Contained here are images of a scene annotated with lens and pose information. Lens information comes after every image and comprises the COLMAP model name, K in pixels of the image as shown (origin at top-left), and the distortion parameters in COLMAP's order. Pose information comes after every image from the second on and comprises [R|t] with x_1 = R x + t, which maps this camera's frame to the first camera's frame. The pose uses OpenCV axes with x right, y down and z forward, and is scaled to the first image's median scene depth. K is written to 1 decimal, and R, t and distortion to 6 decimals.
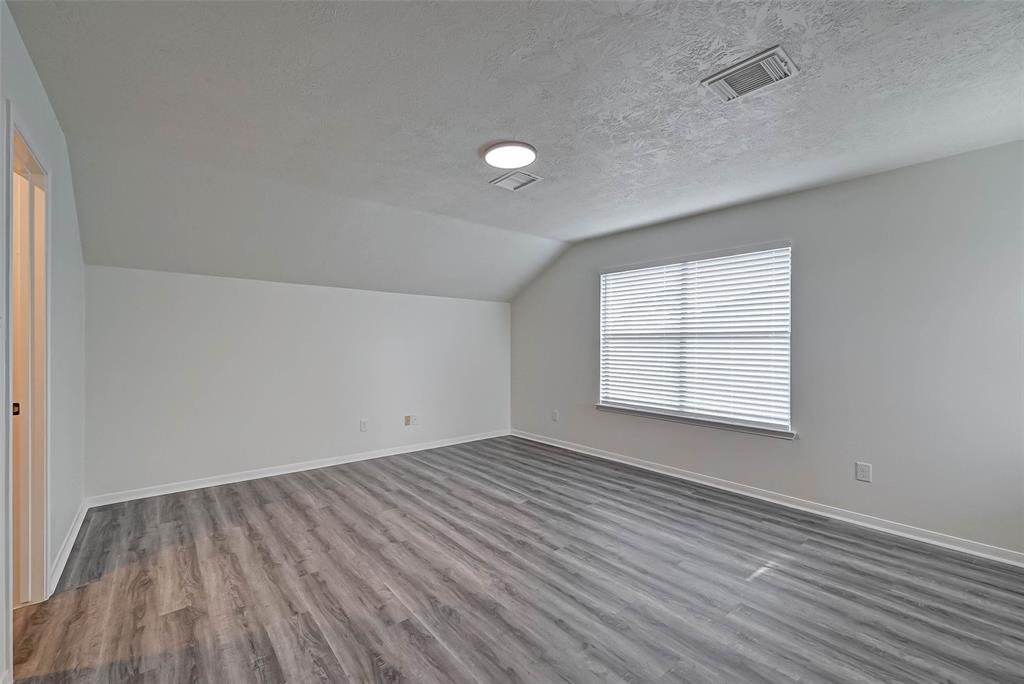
lens RADIAL K [[421.8, 0, 512.0], [0, 421.8, 342.0], [0, 0, 1]] dist [-0.000063, -0.000044]
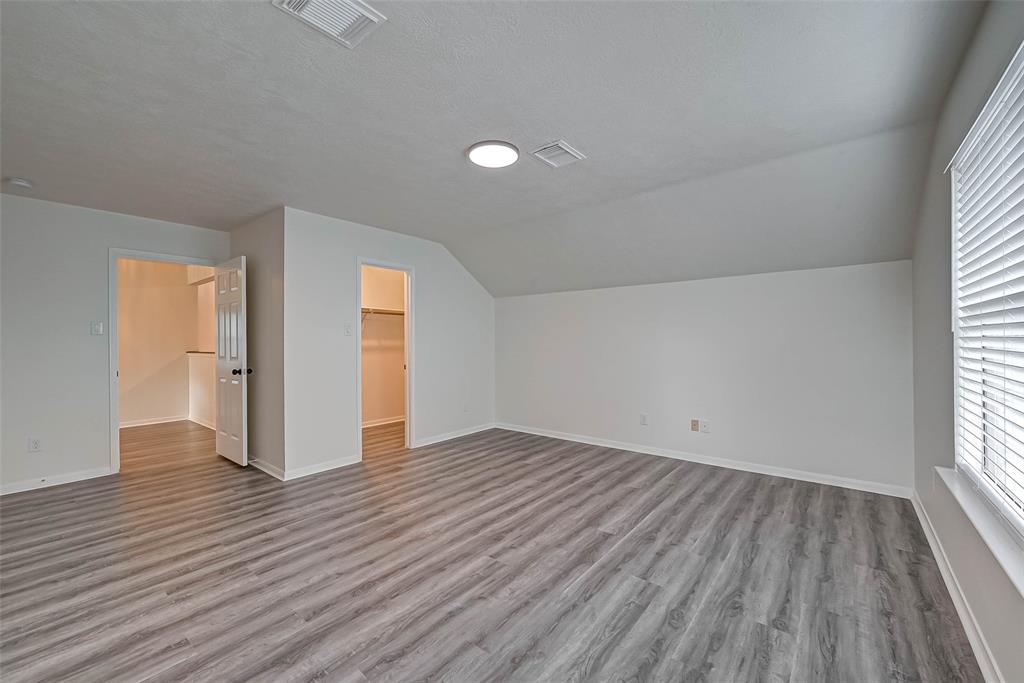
lens RADIAL K [[411.9, 0, 495.7], [0, 411.9, 338.9], [0, 0, 1]] dist [0.000135, 0.000120]
pose [[0.165038, -0.011034, -0.986225, 0.867178], [0.015795, 0.999839, -0.008543, 0.009476], [0.986161, -0.014168, 0.165186, 0.733136]]
